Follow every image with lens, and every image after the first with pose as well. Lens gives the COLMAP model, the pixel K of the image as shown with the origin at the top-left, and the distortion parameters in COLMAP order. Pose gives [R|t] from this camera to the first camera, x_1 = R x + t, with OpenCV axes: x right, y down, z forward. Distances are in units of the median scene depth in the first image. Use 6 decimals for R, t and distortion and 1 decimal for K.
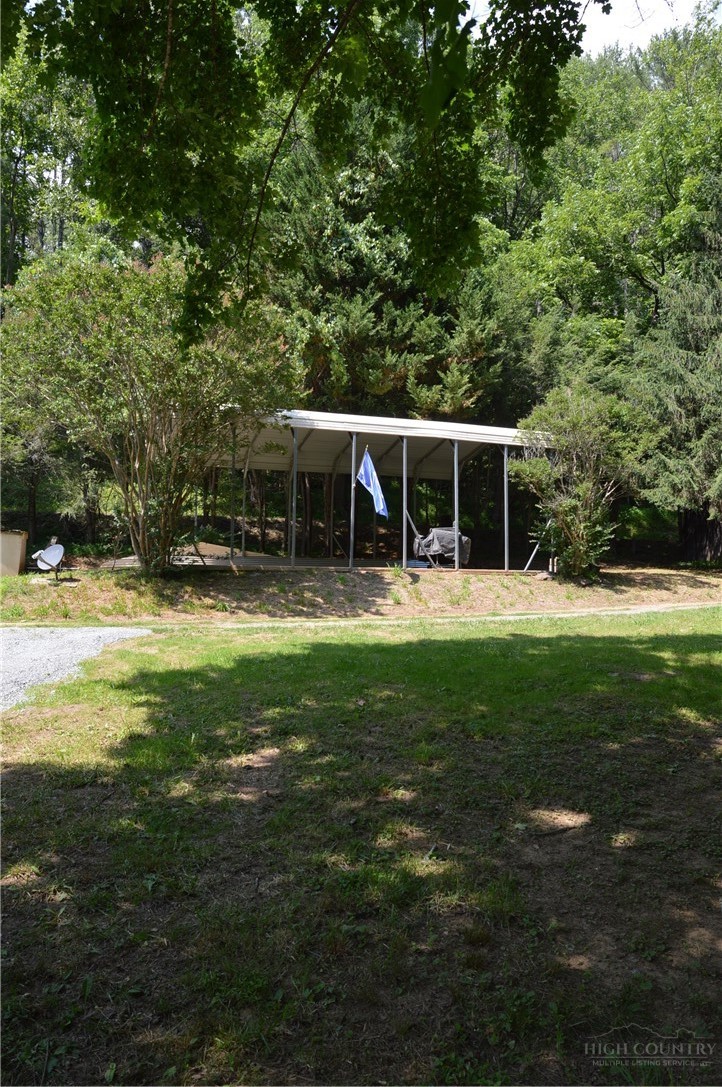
lens RADIAL K [[739.6, 0, 361.0], [0, 739.6, 543.5], [0, 0, 1]] dist [-0.004188, -0.001997]
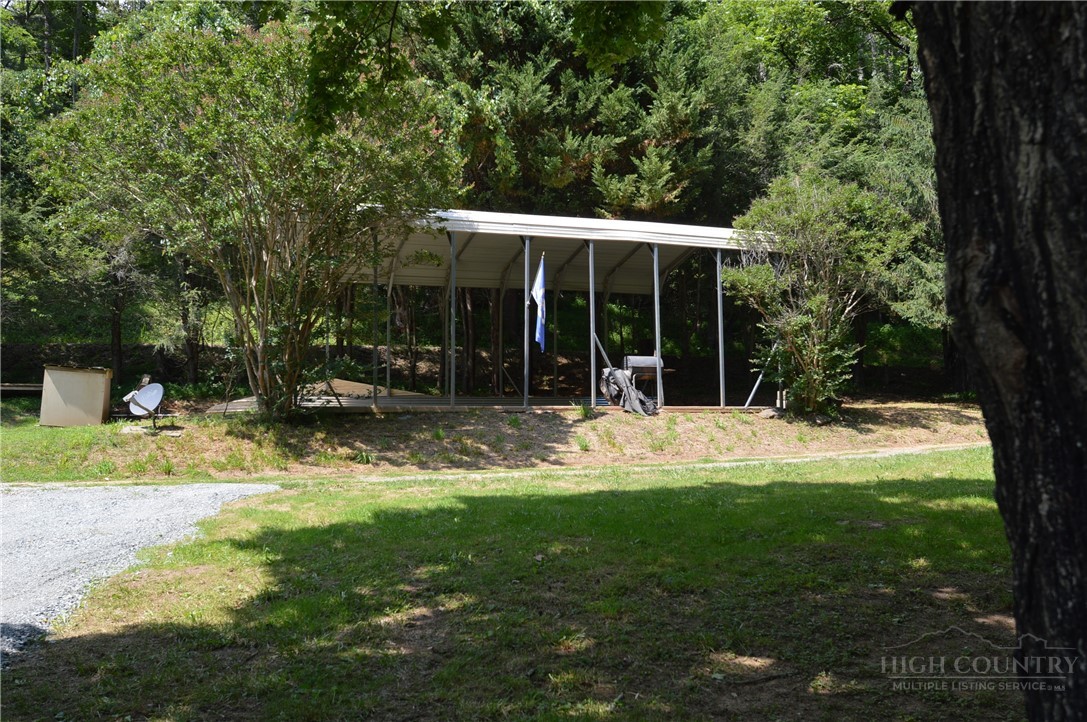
lens RADIAL K [[1037.8, 0, 562.4], [0, 1037.8, 359.7], [0, 0, 1]] dist [0.015262, 0.008072]
pose [[0.999609, -0.018875, 0.020630, 0.003800], [0.019432, 0.999442, -0.027169, 0.013457], [-0.020106, 0.027559, 0.999418, -0.115239]]
